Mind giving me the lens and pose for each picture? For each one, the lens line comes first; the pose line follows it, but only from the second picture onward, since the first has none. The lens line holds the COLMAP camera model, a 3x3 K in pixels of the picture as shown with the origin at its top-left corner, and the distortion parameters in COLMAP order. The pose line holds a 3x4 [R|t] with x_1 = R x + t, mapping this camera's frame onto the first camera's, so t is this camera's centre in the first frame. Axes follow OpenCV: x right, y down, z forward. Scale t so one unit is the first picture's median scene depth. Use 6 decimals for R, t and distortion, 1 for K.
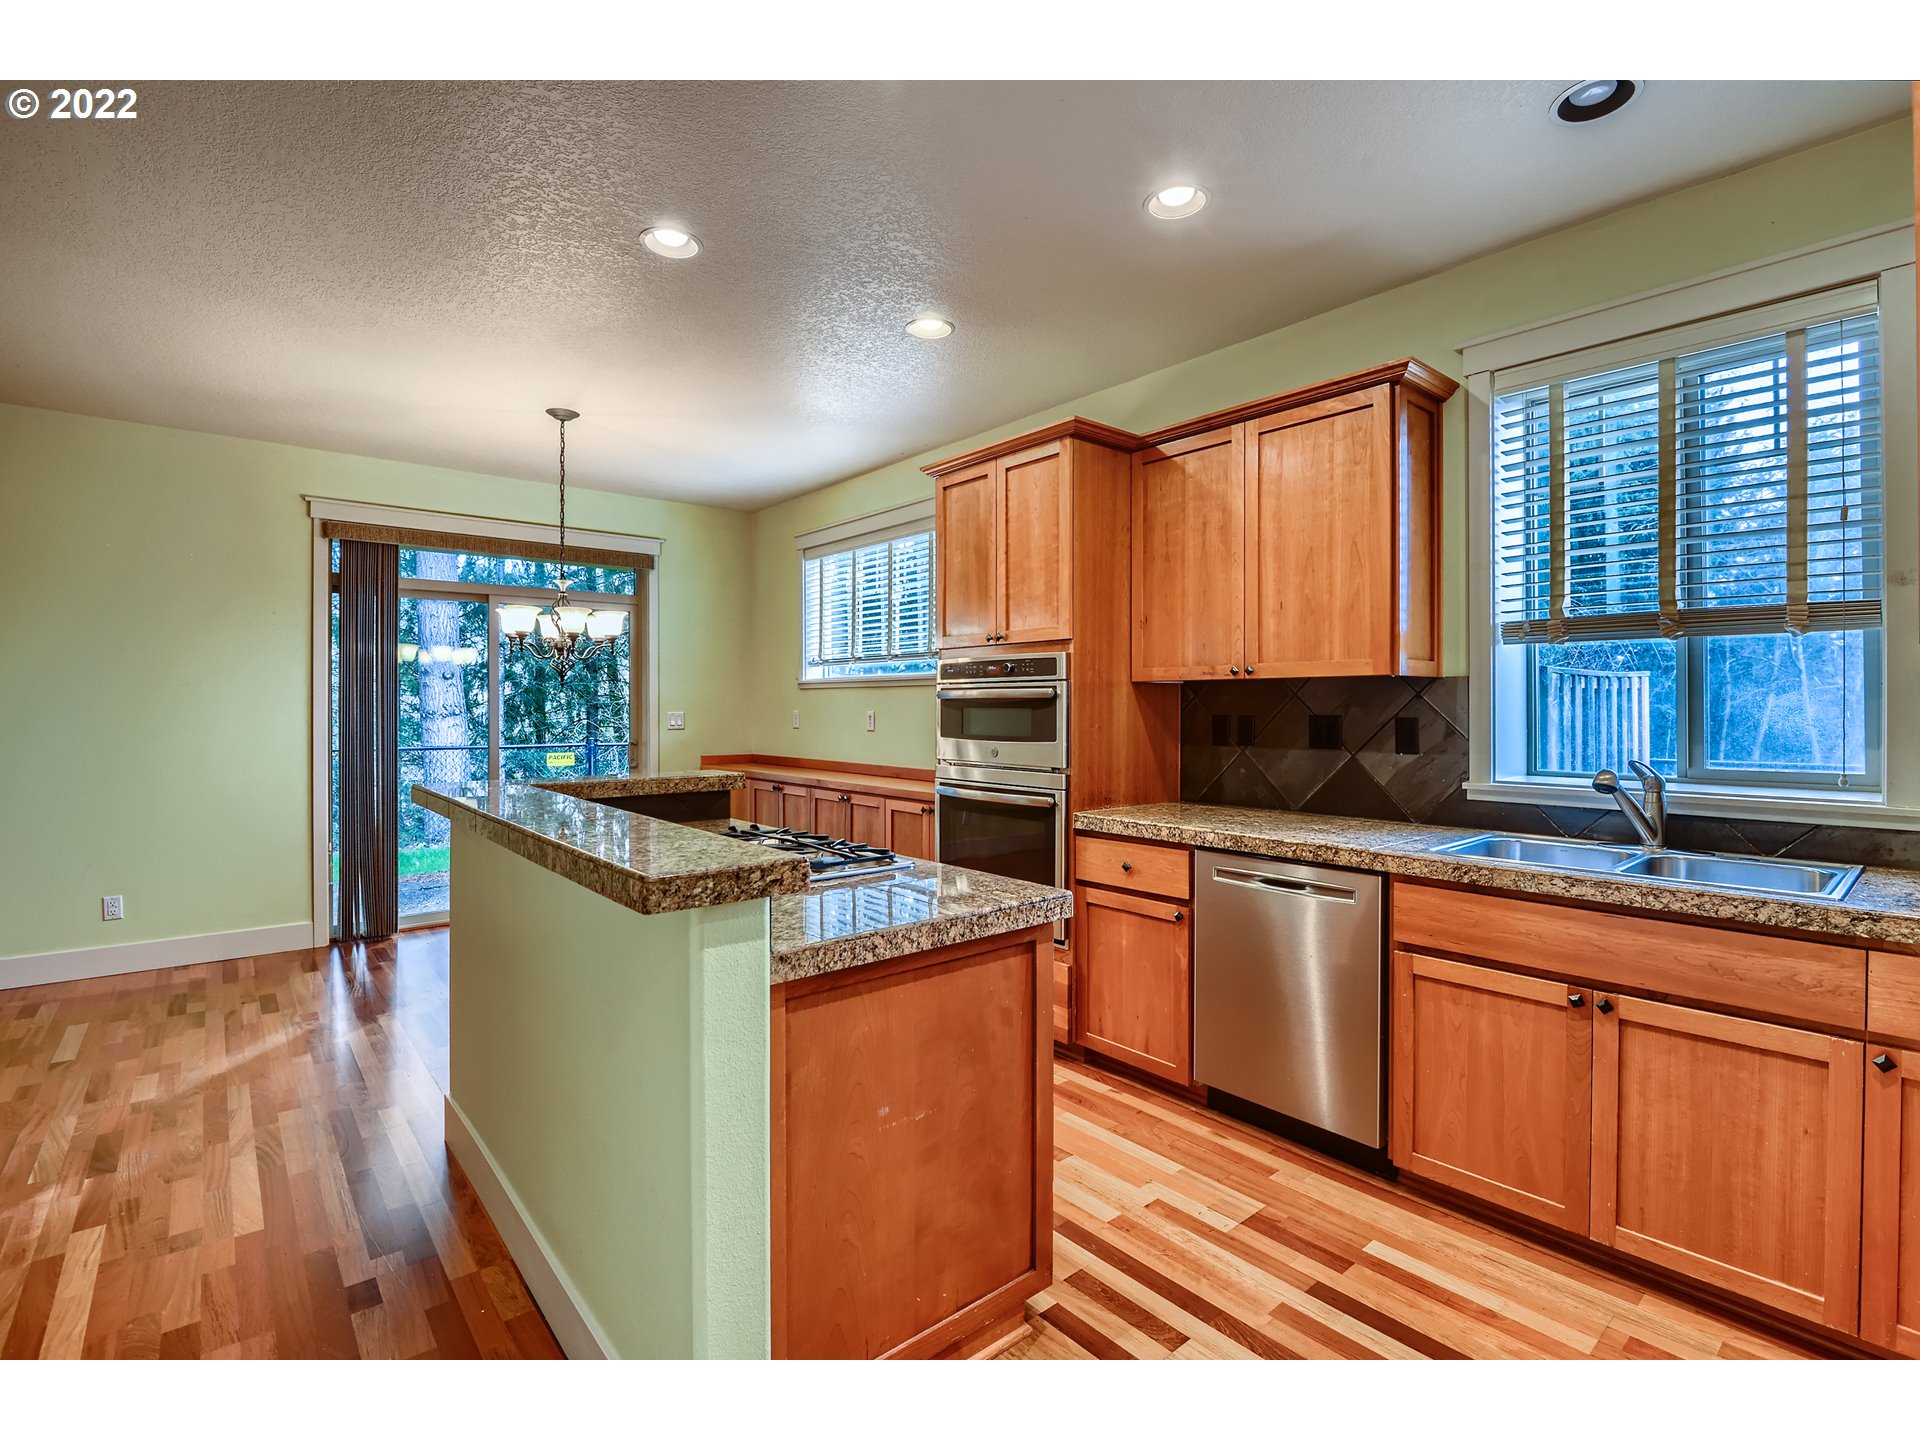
lens RADIAL K [[889.0, 0, 963.2], [0, 889.0, 705.9], [0, 0, 1]] dist [-0.005385, -0.008725]
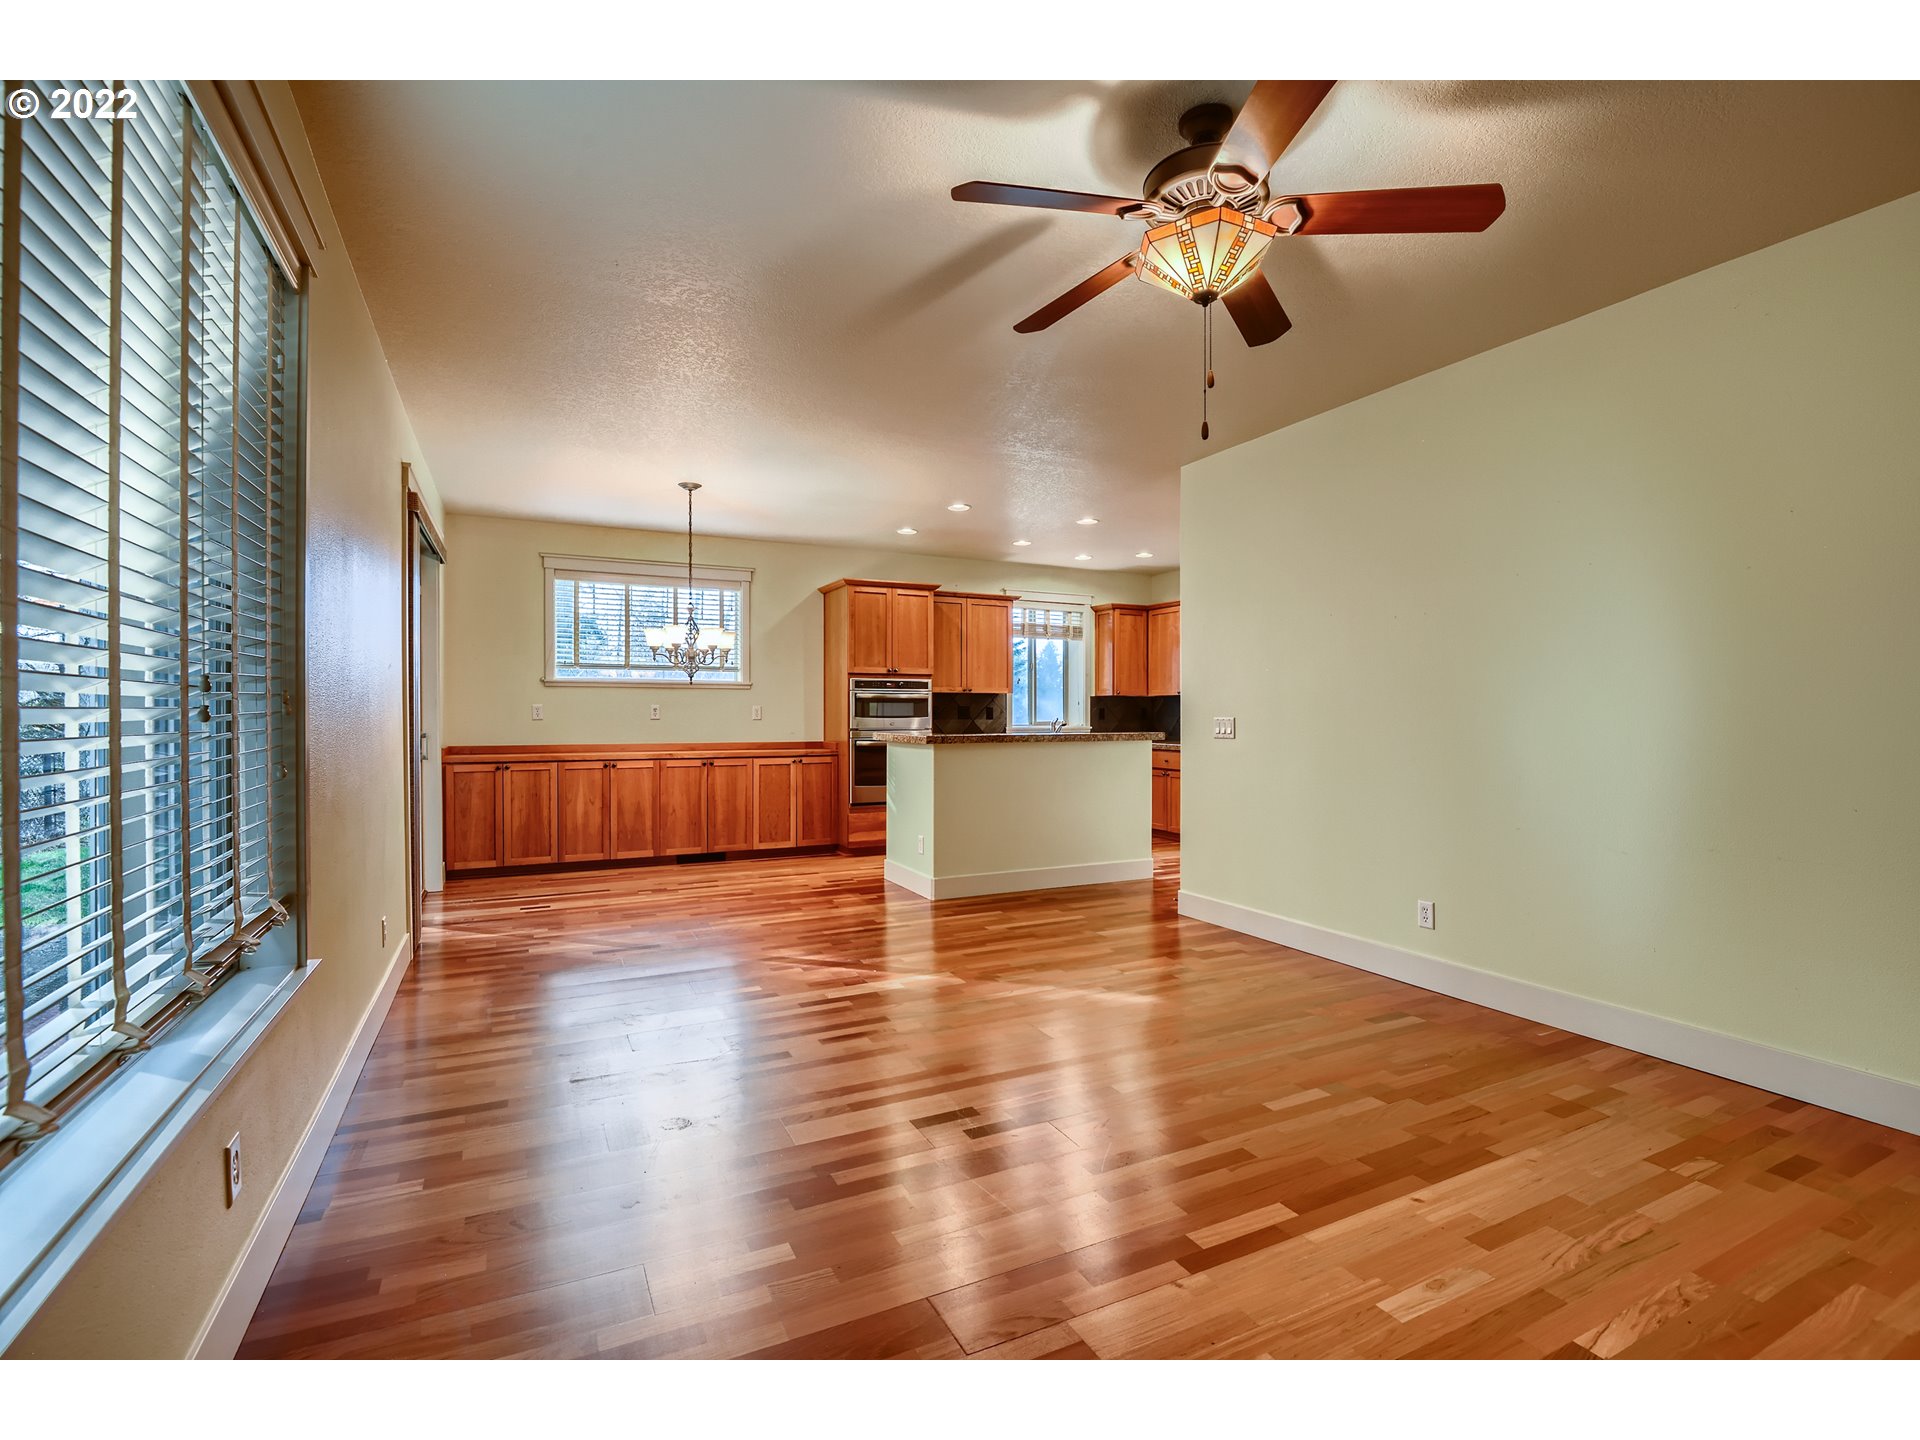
lens RADIAL K [[884.5, 0, 963.7], [0, 884.5, 713.6], [0, 0, 1]] dist [-0.008032, -0.008586]
pose [[0.240152, -0.002428, 0.970732, -2.371354], [-0.001591, 0.999995, 0.002895, 0.025895], [-0.970734, -0.002240, 0.240147, 0.366287]]
